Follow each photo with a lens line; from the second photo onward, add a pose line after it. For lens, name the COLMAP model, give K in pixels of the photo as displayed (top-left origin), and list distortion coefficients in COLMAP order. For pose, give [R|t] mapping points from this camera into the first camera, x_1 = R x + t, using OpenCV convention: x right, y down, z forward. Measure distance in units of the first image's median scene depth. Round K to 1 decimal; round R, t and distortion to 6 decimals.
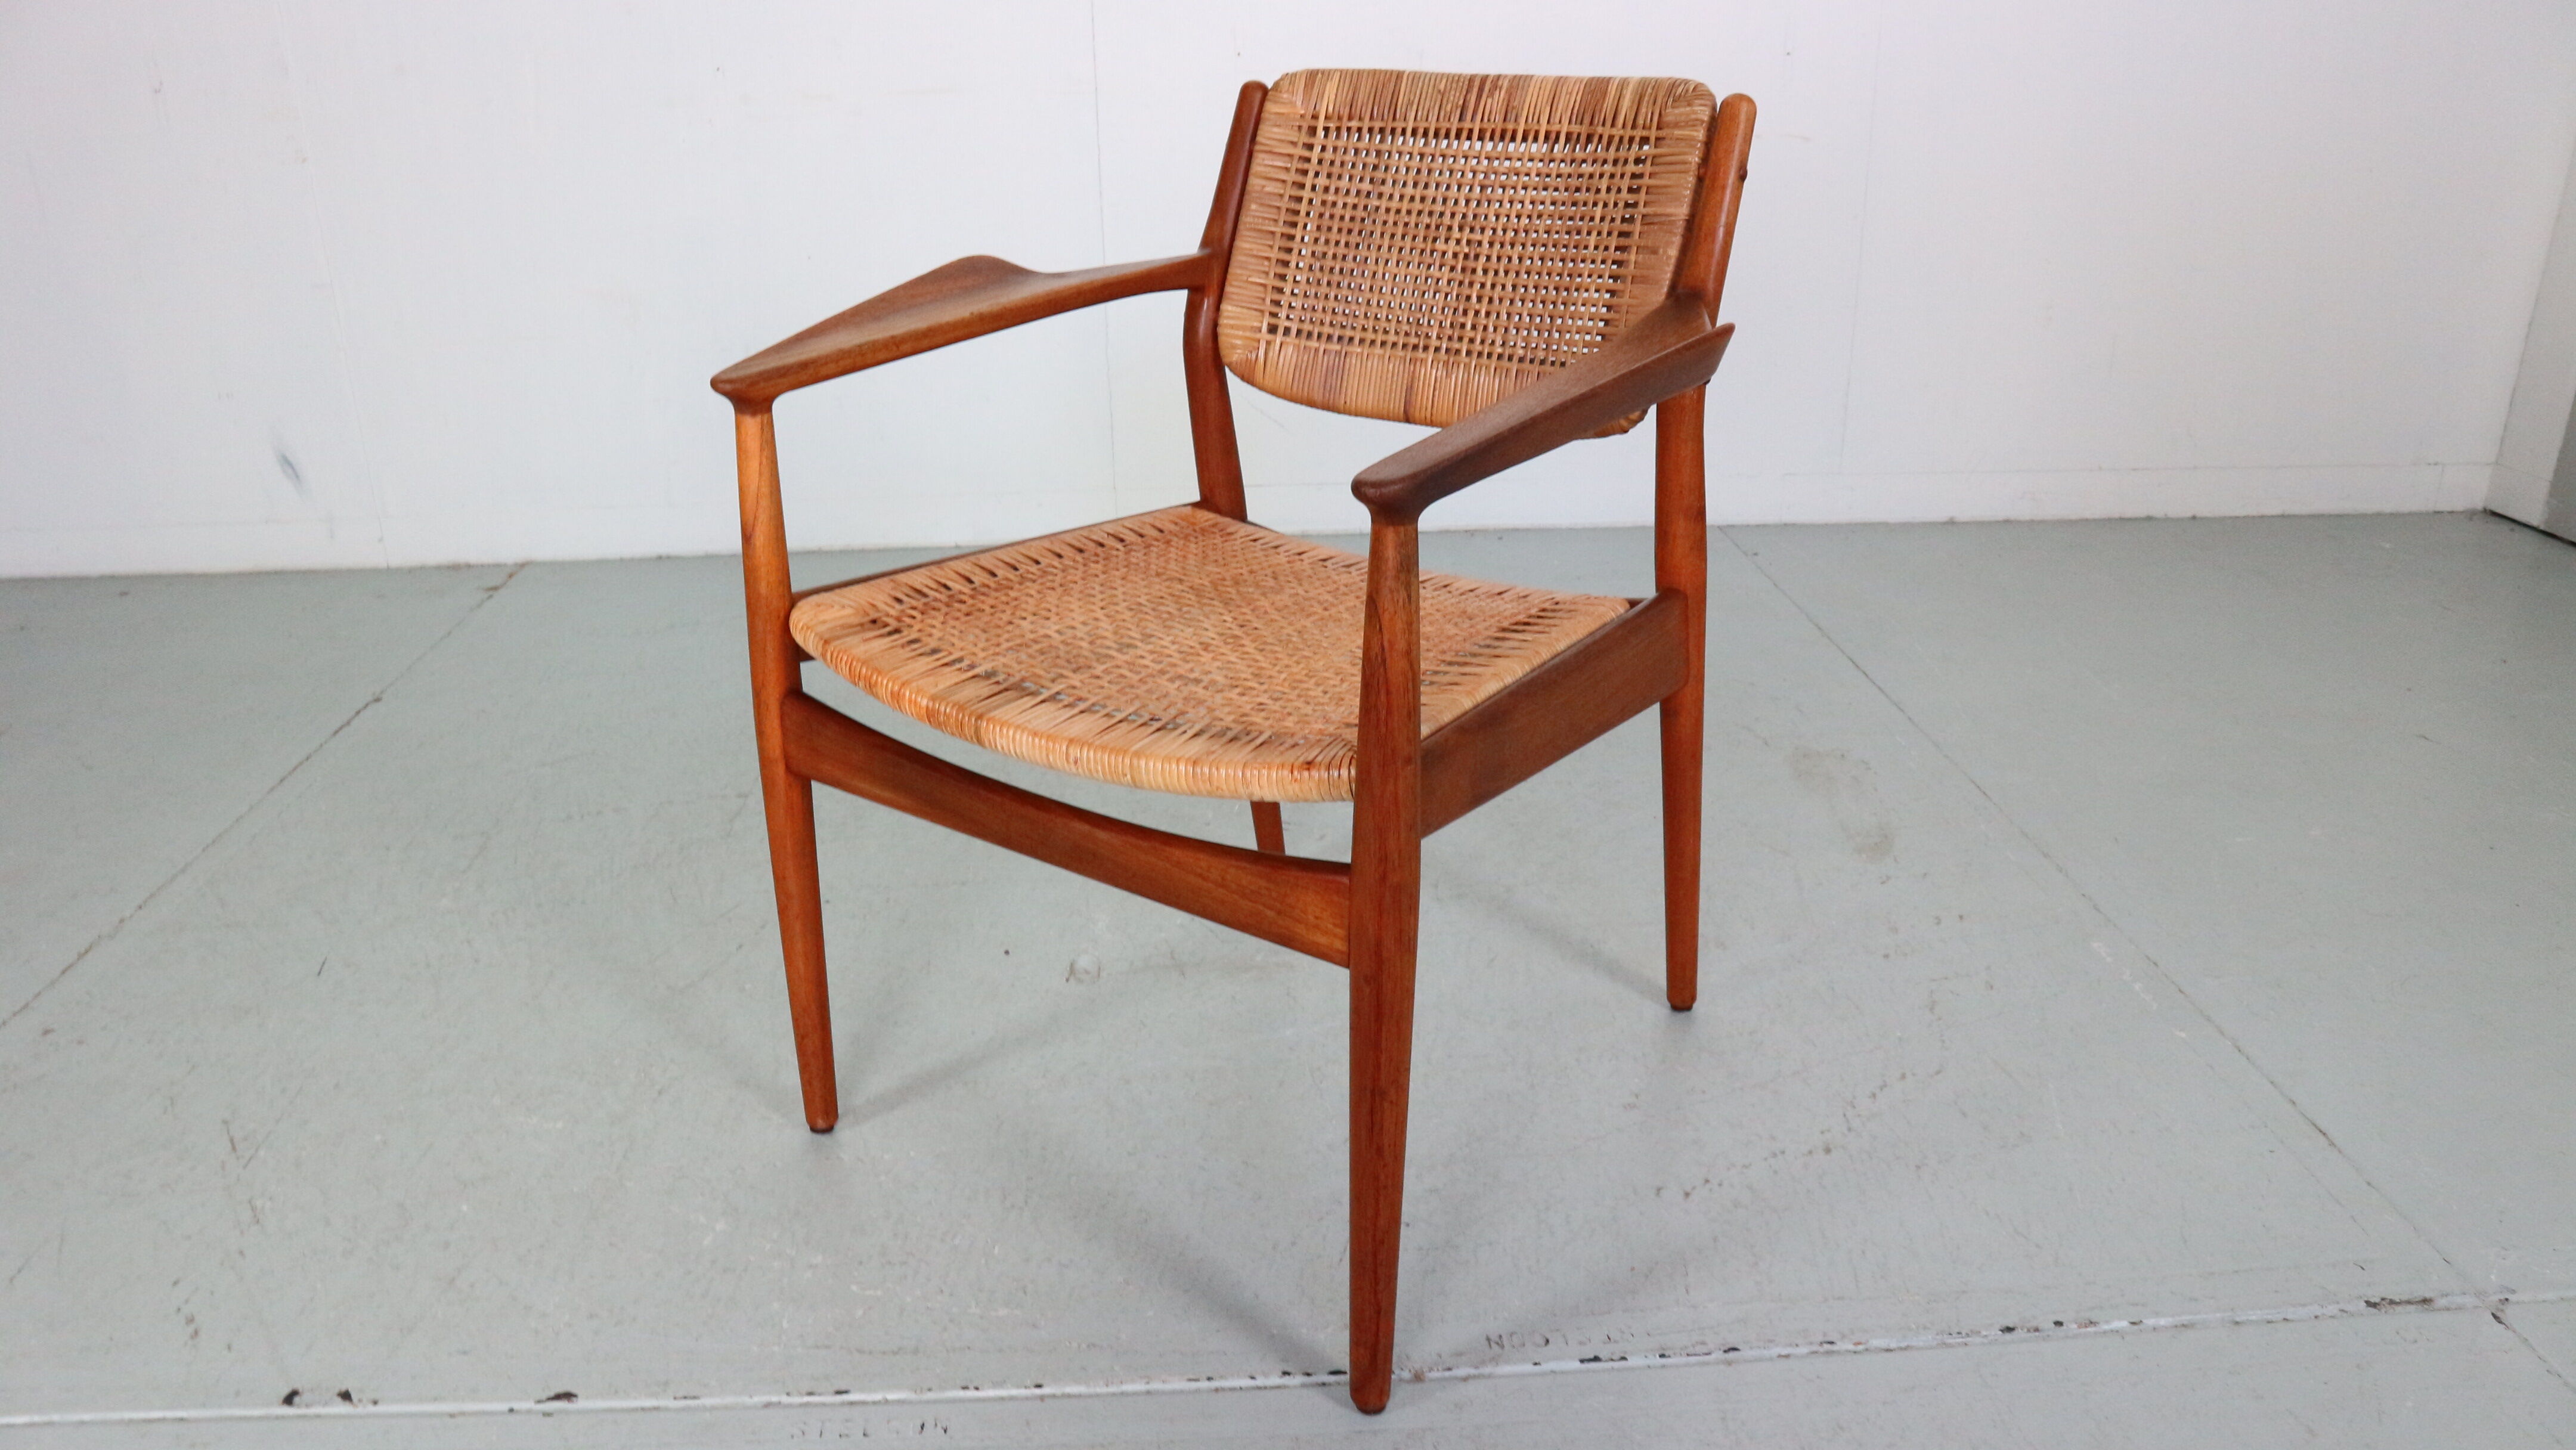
lens RADIAL K [[1790.4, 0, 1292.8], [0, 1790.4, 740.9], [0, 0, 1]] dist [-0.123407, 0.080019]
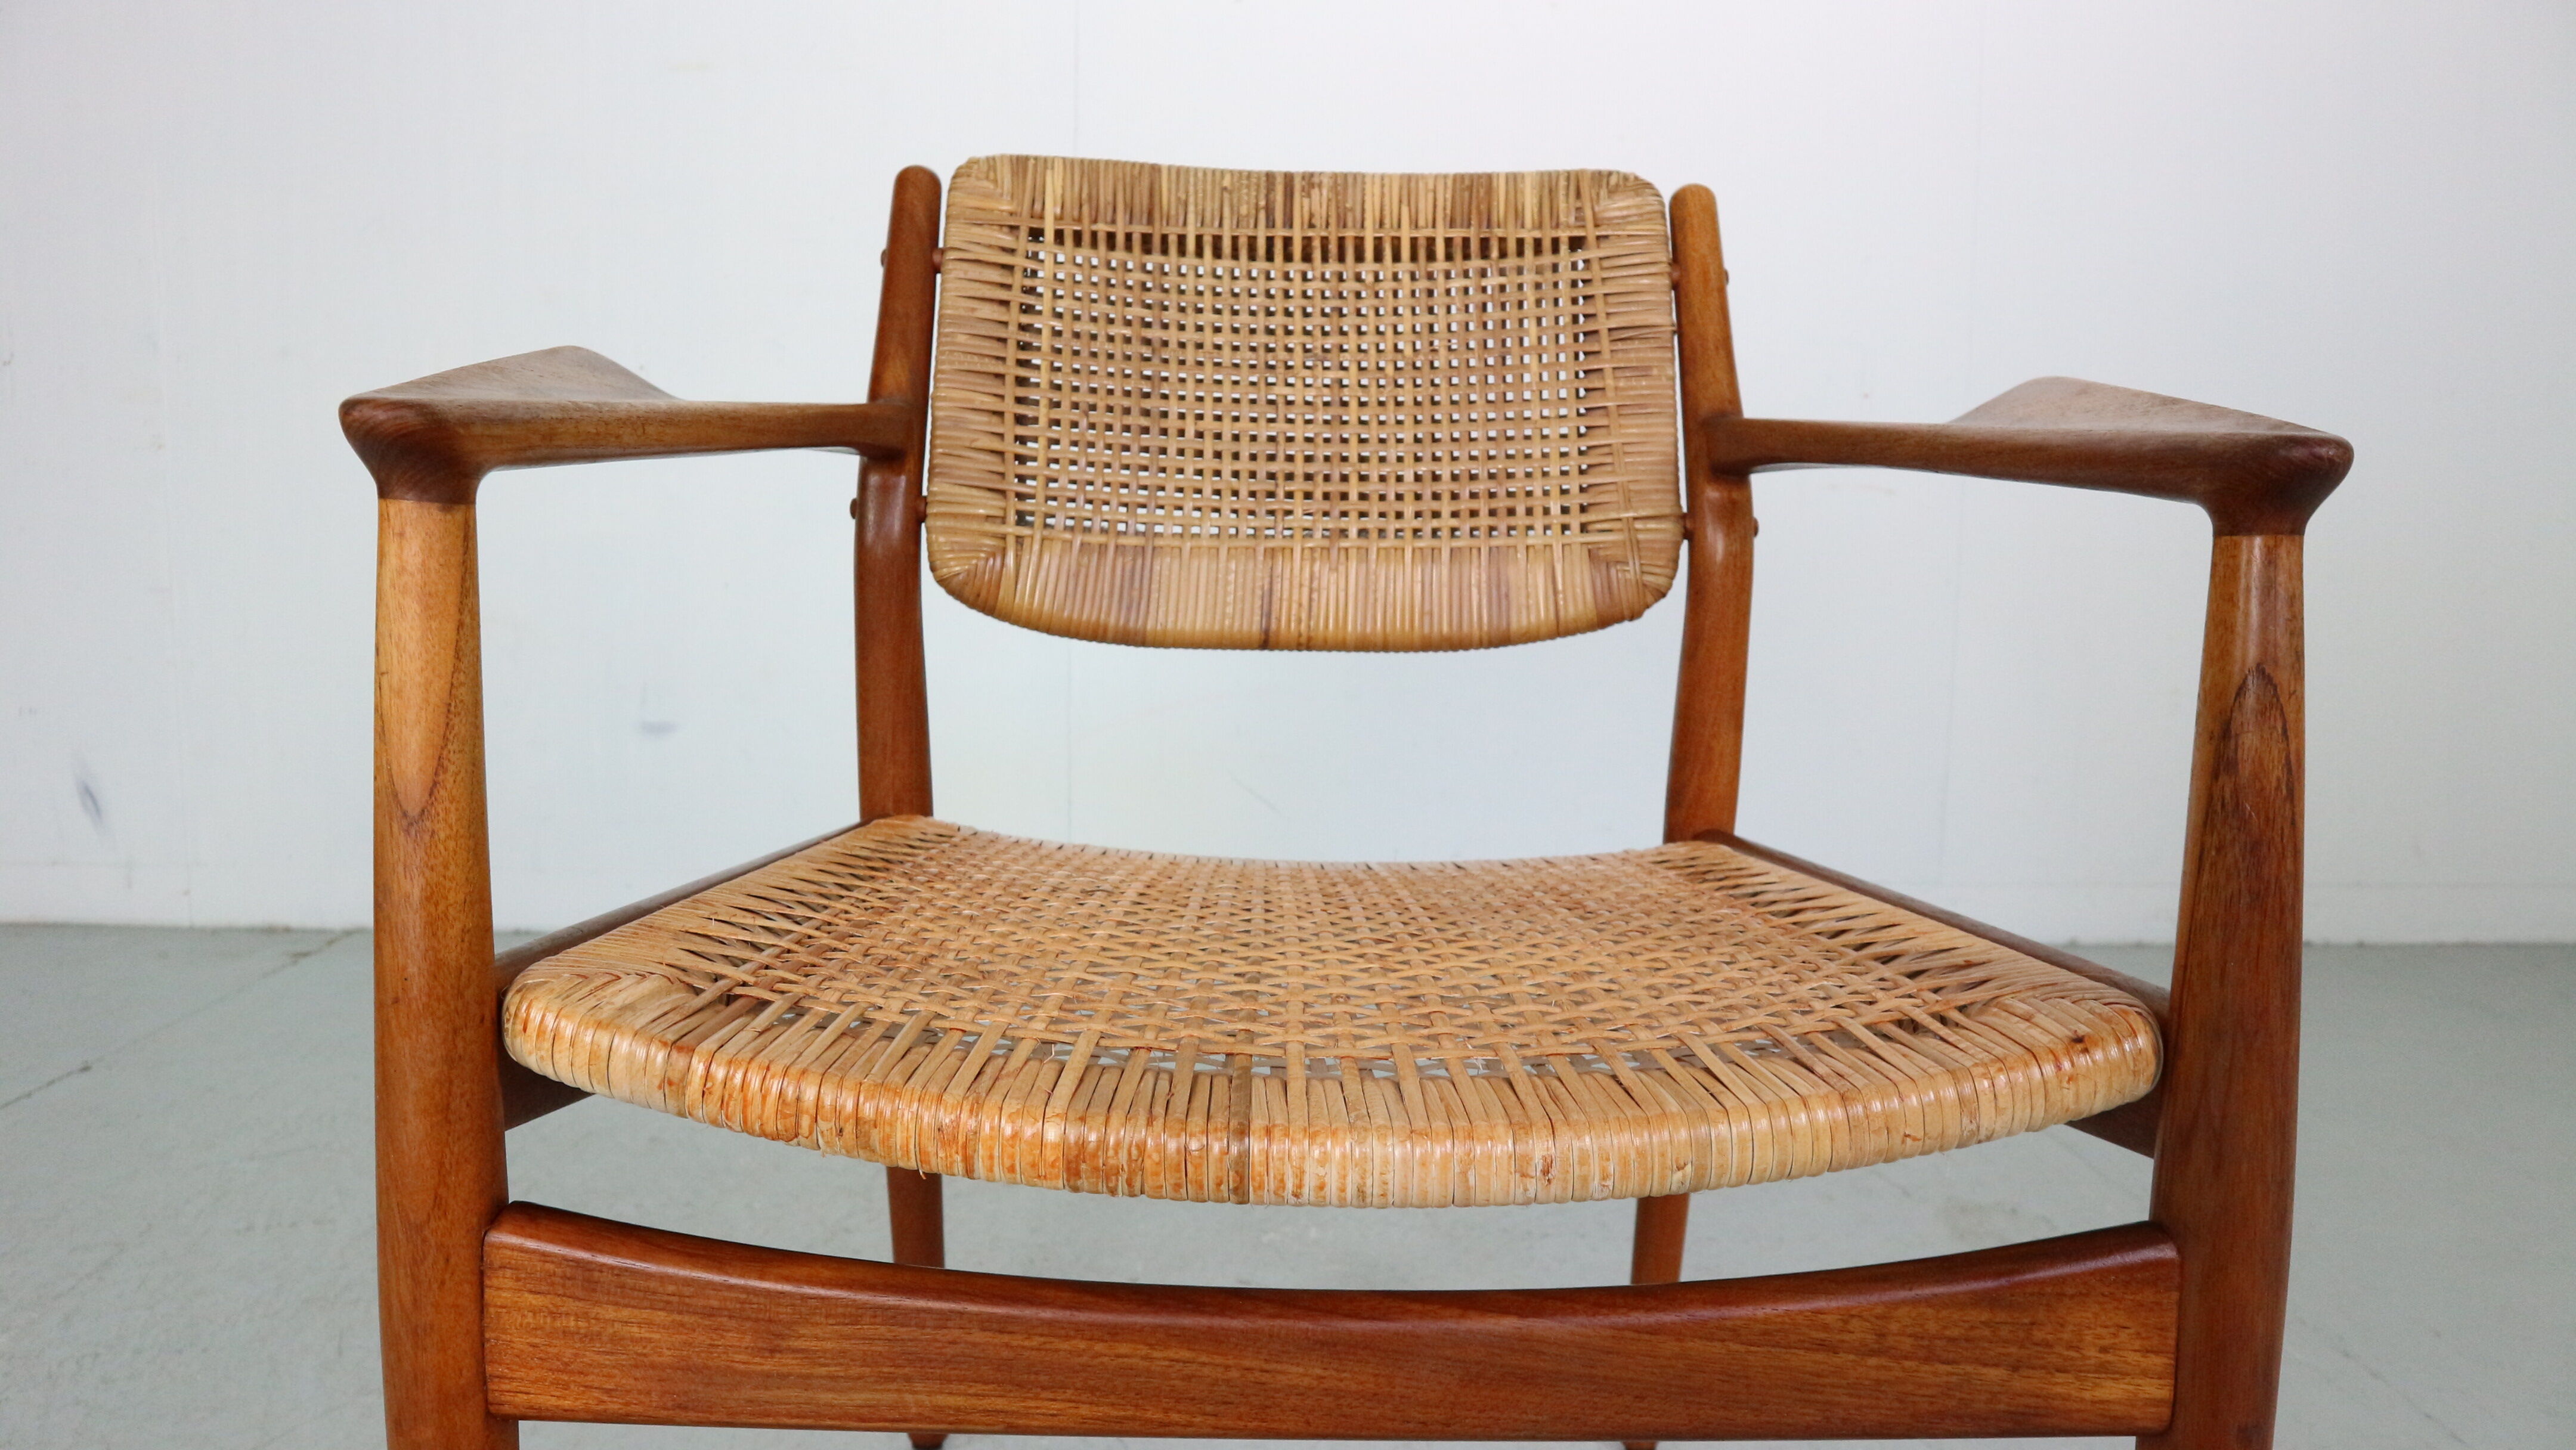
lens RADIAL K [[1790.4, 0, 1292.8], [0, 1790.4, 740.9], [0, 0, 1]] dist [-0.123407, 0.080019]
pose [[0.802542, -0.049135, 0.594569, -0.350071], [0.206914, 0.957667, -0.200149, -0.012616], [-0.559565, 0.283653, 0.778735, 0.536811]]
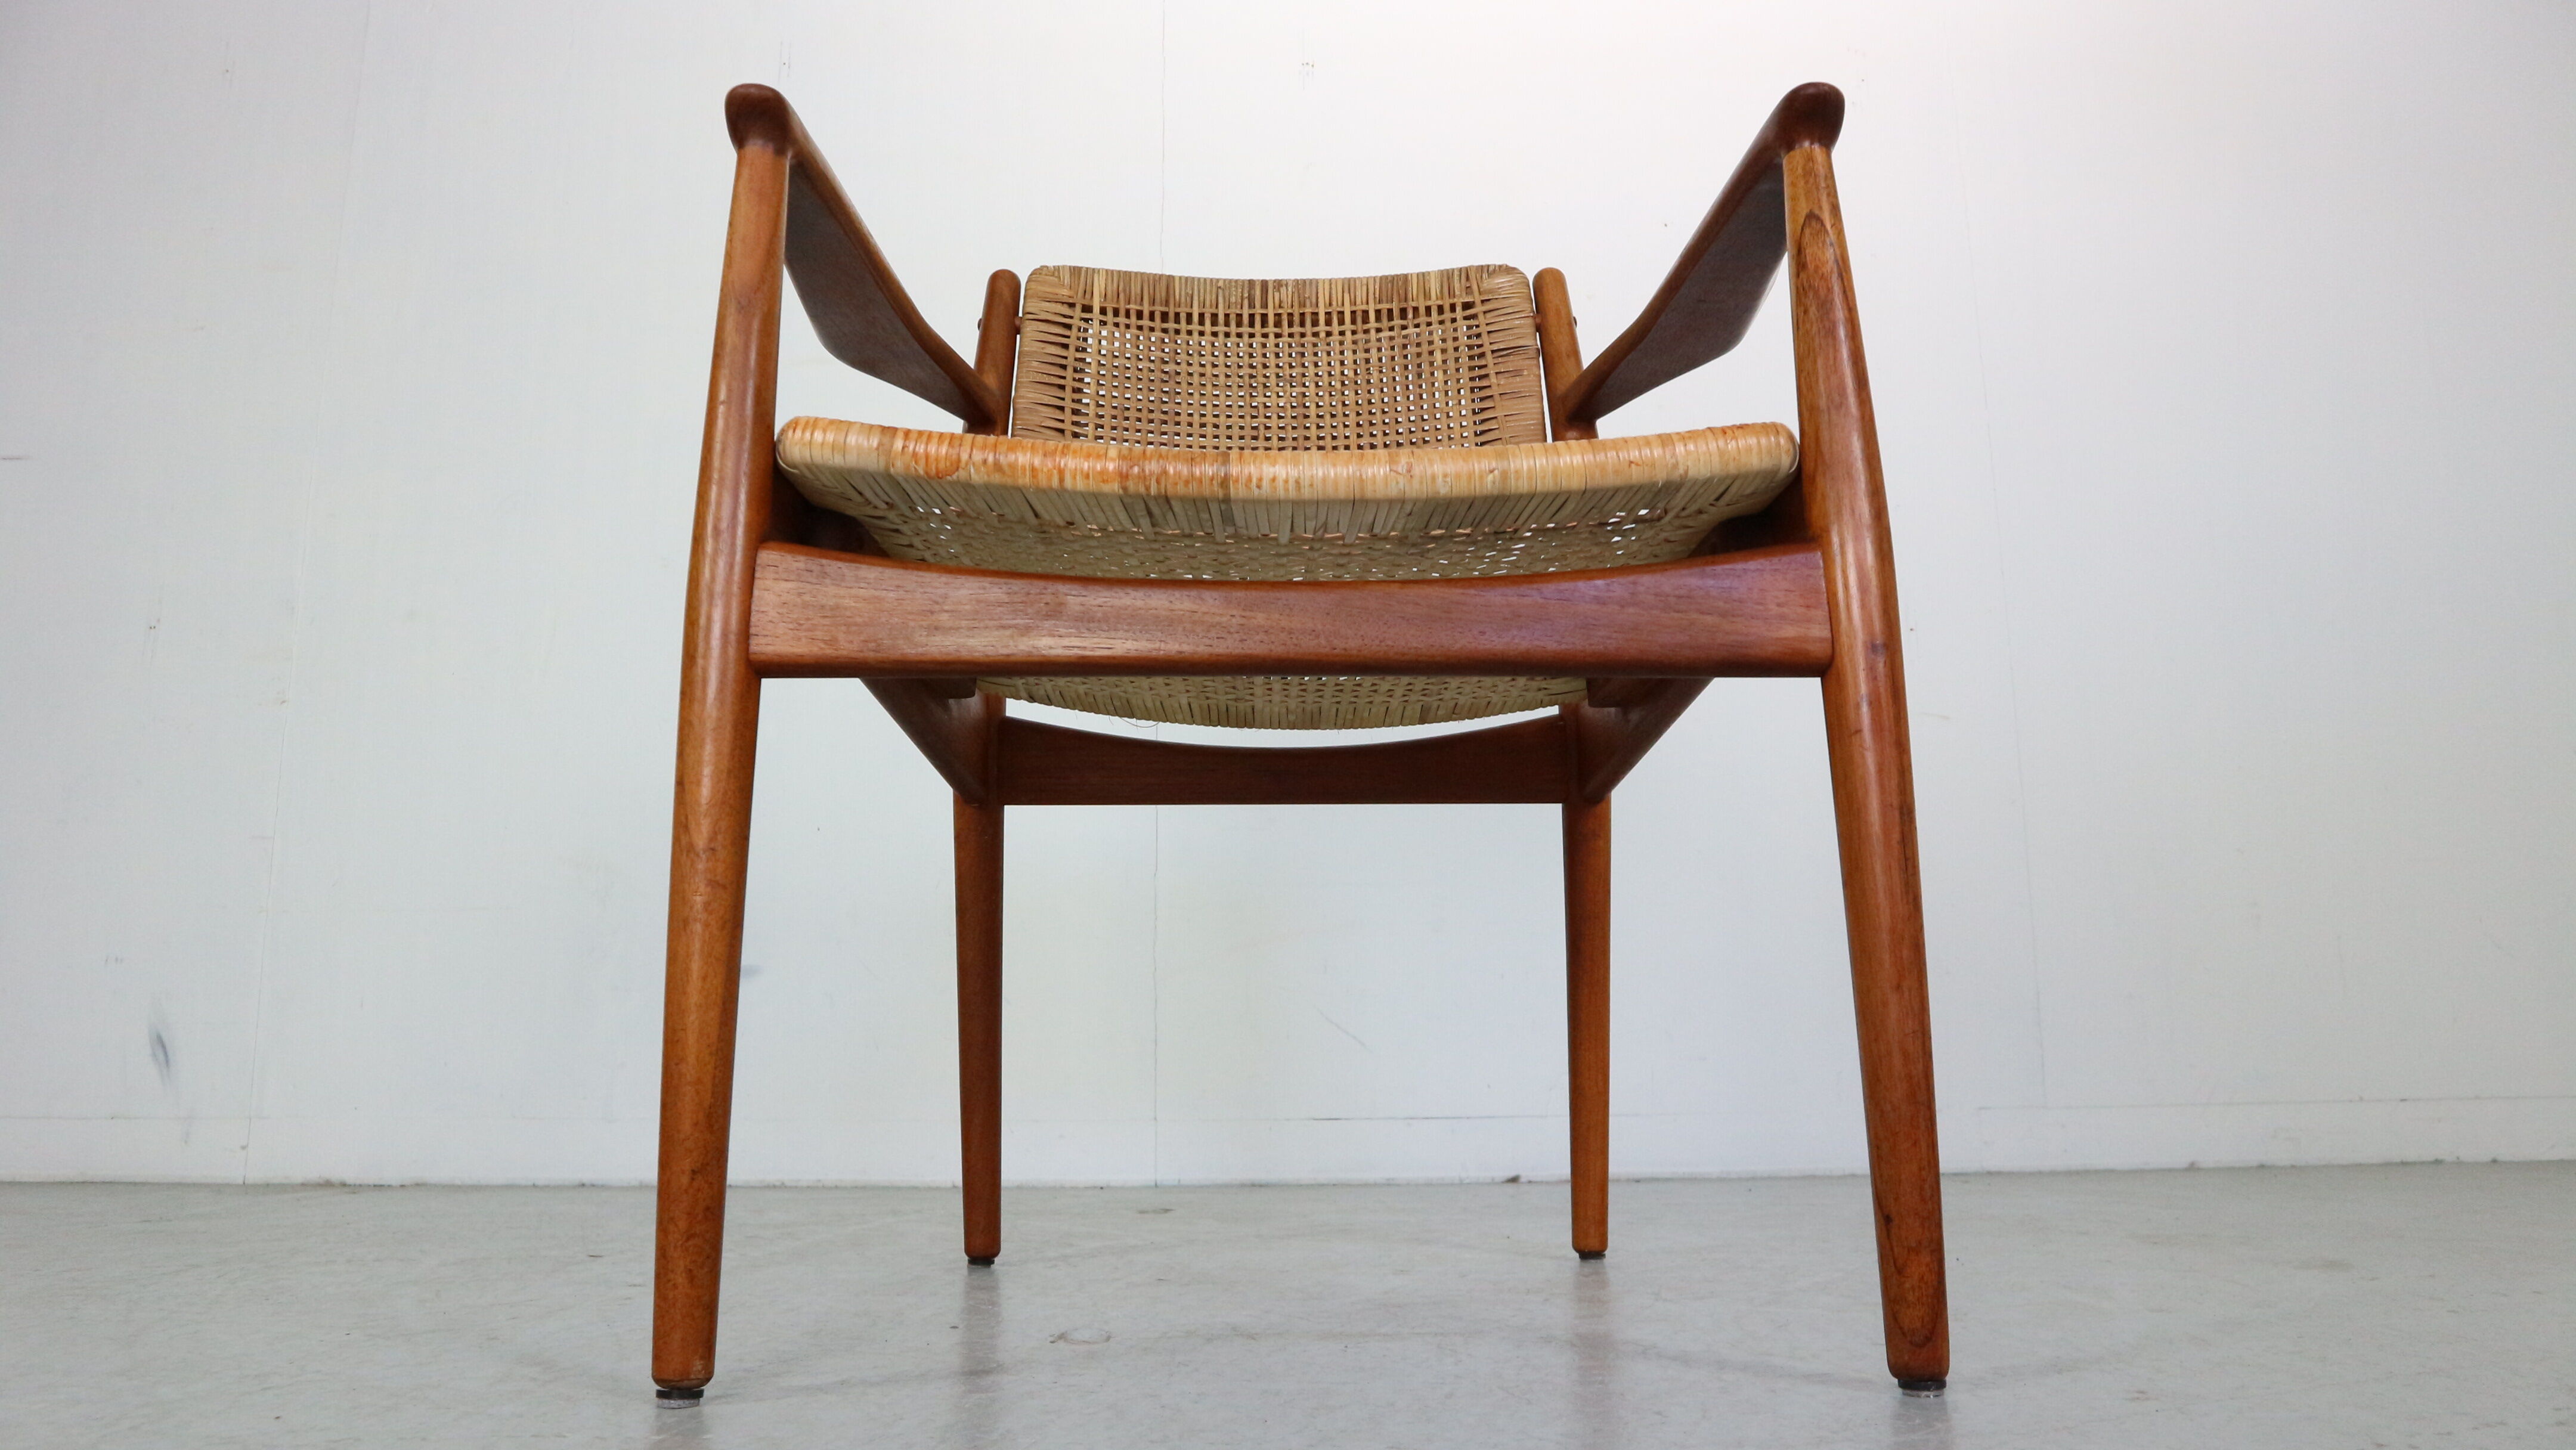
lens RADIAL K [[1790.4, 0, 1292.8], [0, 1790.4, 740.9], [0, 0, 1]] dist [-0.123407, 0.080019]
pose [[0.808739, 0.110980, 0.577603, -0.468173], [0.229428, 0.844720, -0.483540, 0.368905], [-0.541576, 0.523576, 0.657696, 0.486344]]
